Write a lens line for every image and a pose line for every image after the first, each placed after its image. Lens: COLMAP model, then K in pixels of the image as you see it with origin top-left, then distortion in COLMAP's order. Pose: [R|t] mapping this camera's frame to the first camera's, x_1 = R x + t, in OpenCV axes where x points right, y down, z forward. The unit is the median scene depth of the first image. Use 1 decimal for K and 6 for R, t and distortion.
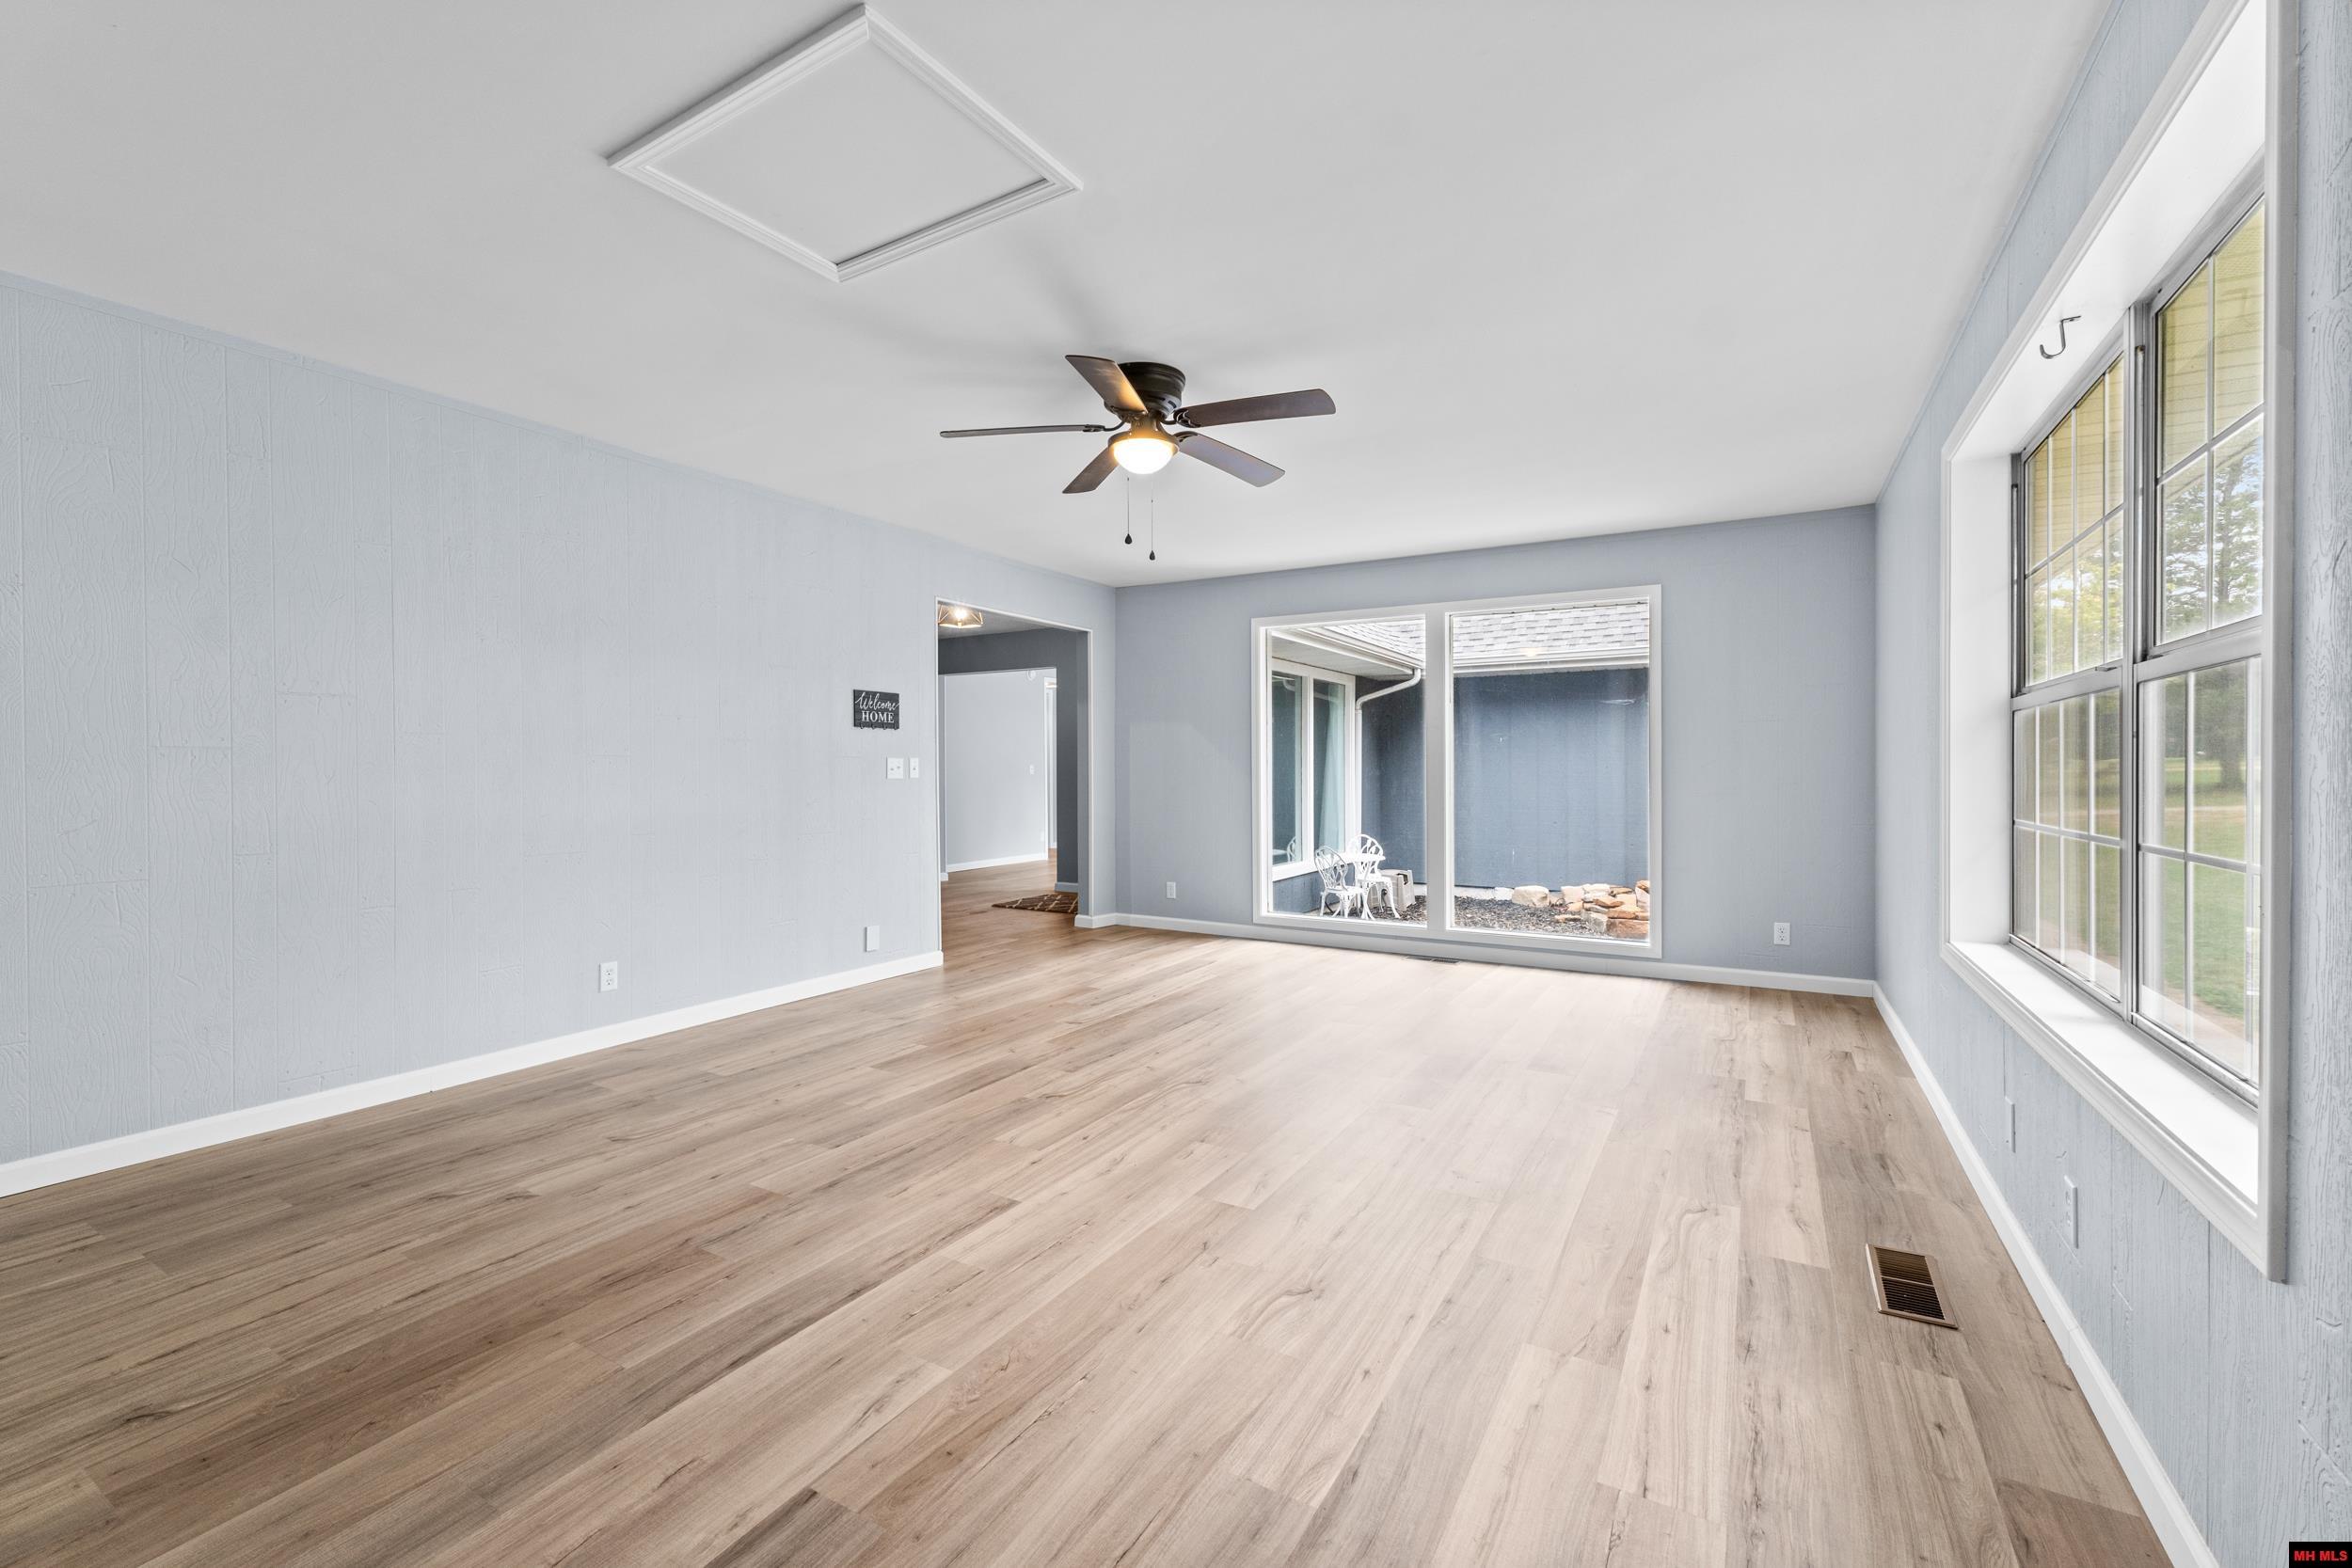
lens RADIAL K [[1015.6, 0, 1173.6], [0, 1015.6, 776.7], [0, 0, 1]] dist [0.002254, 0.000968]
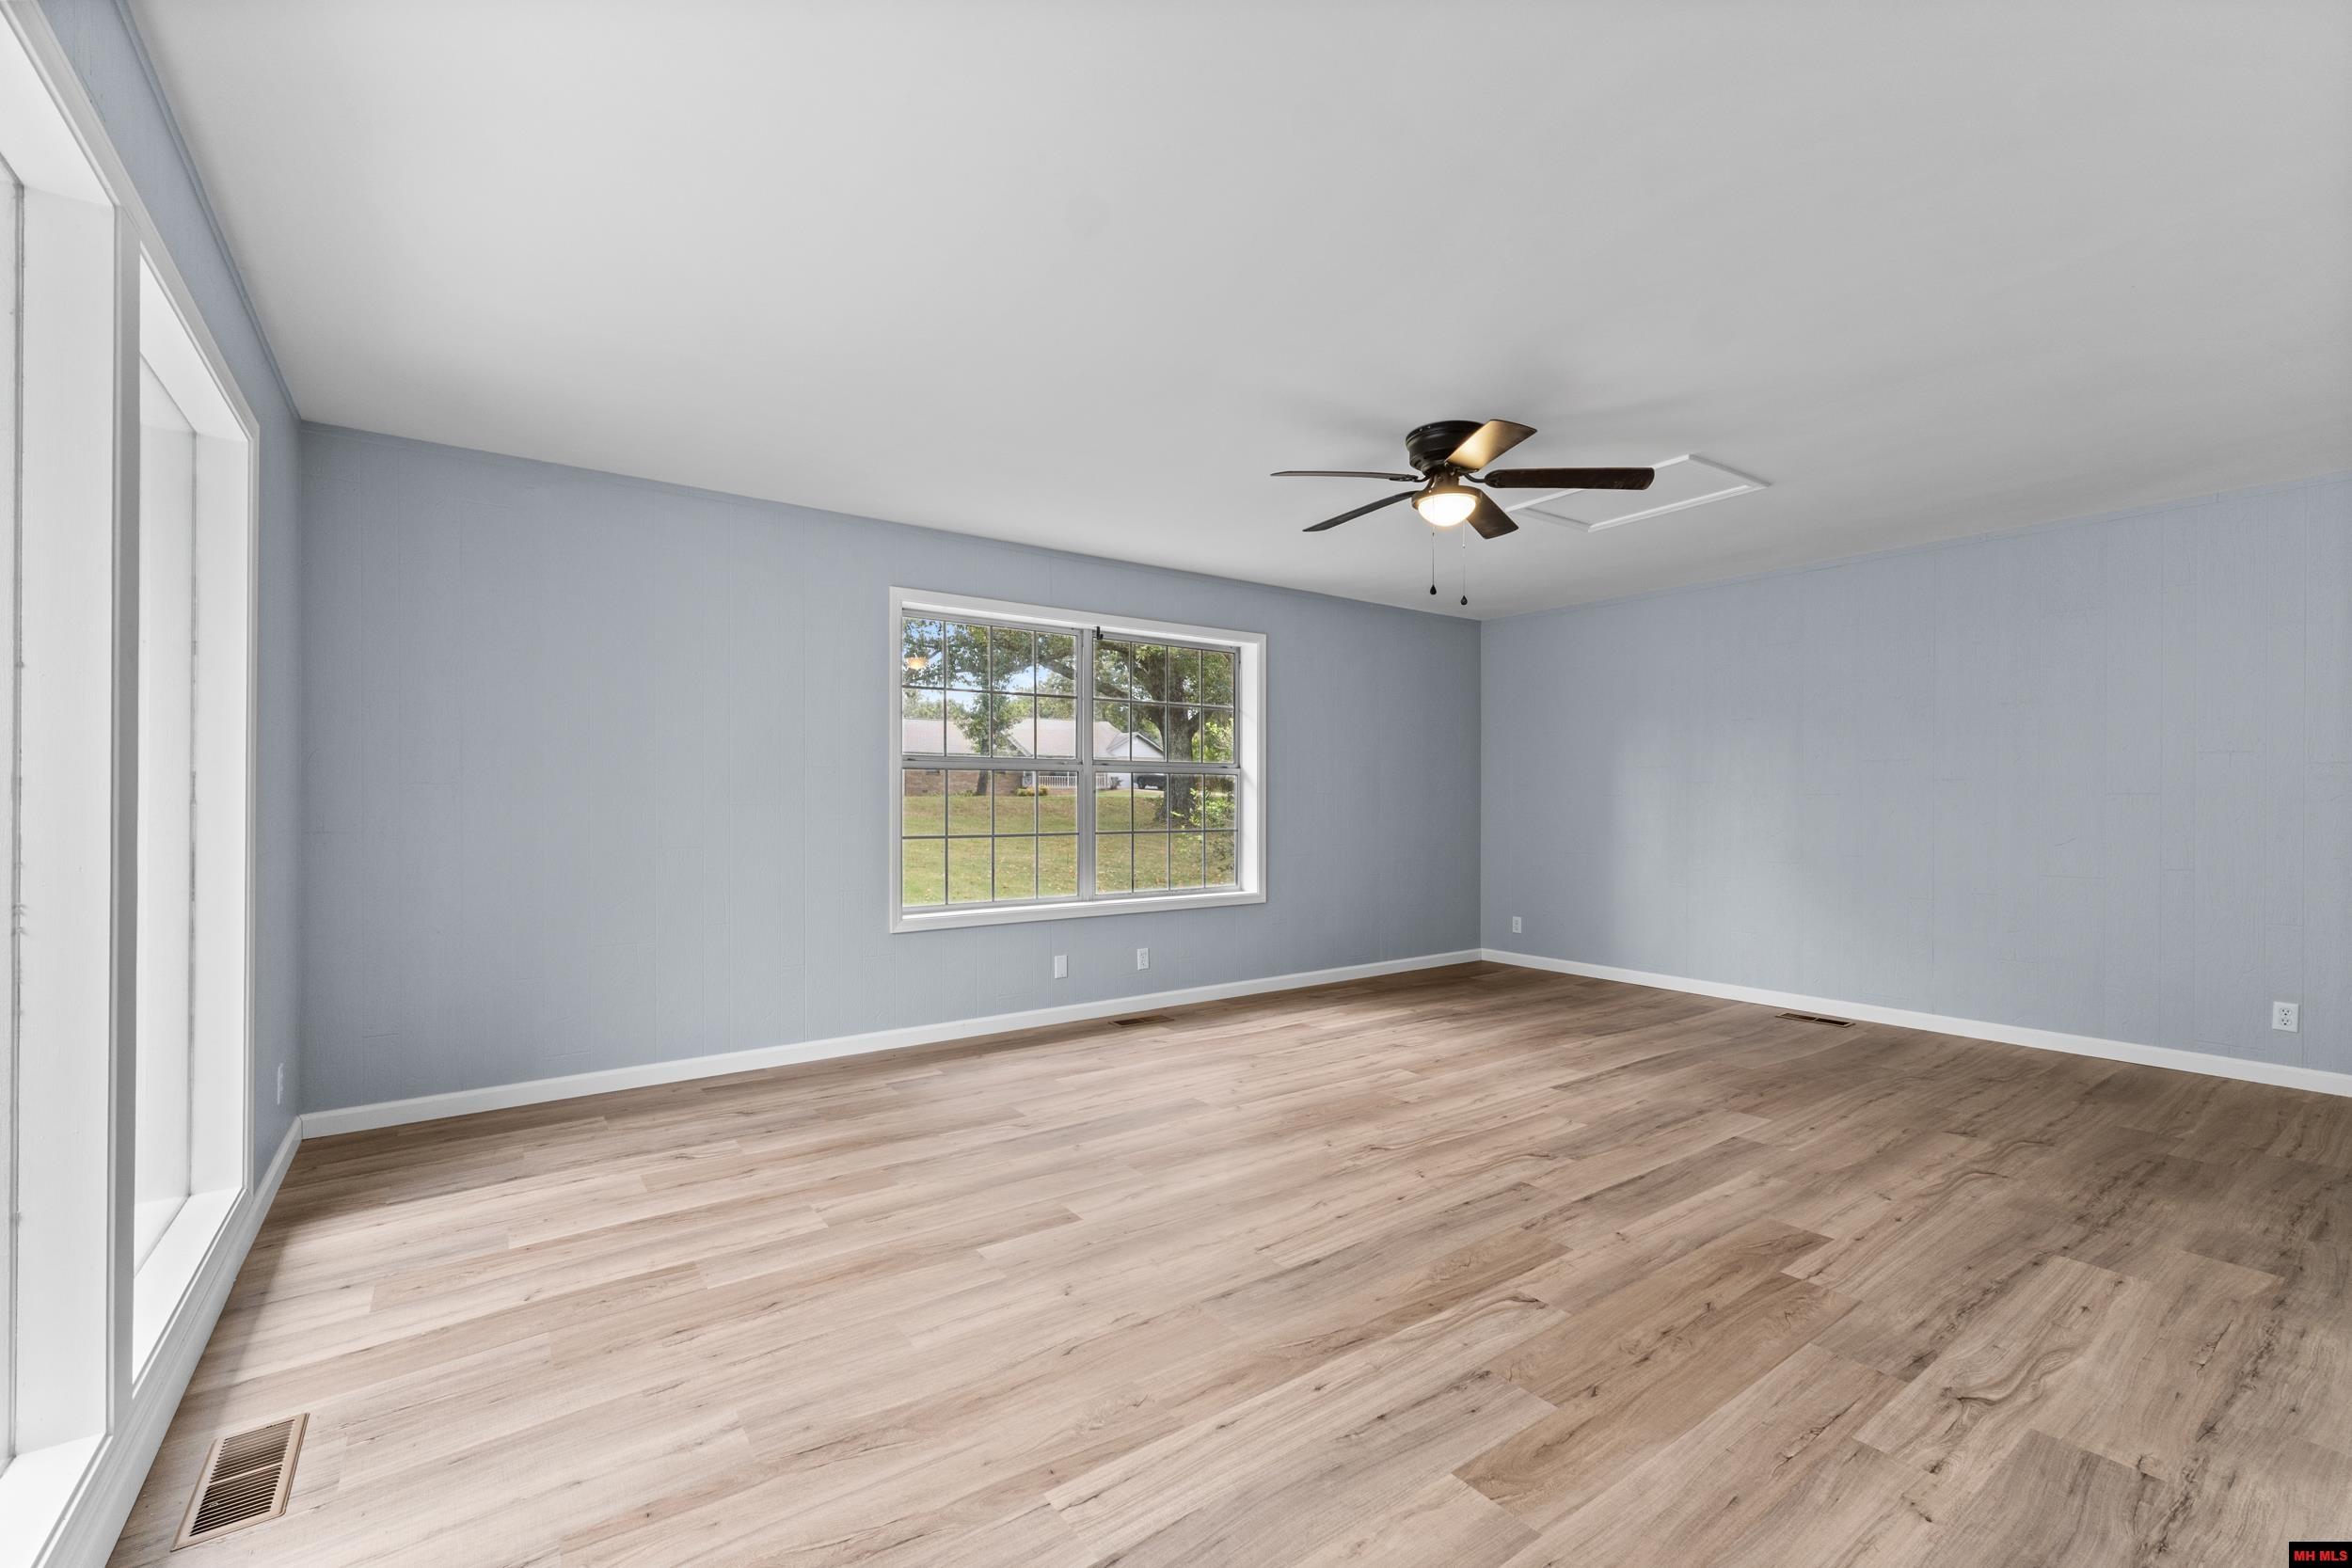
lens RADIAL K [[1015.6, 0, 1169.0], [0, 1015.6, 790.1], [0, 0, 1]] dist [0.002254, 0.000968]
pose [[-0.918789, 0.005034, 0.394717, -0.176621], [0.003051, 0.999979, -0.005652, -0.018257], [-0.394737, -0.003988, -0.918785, 2.011502]]
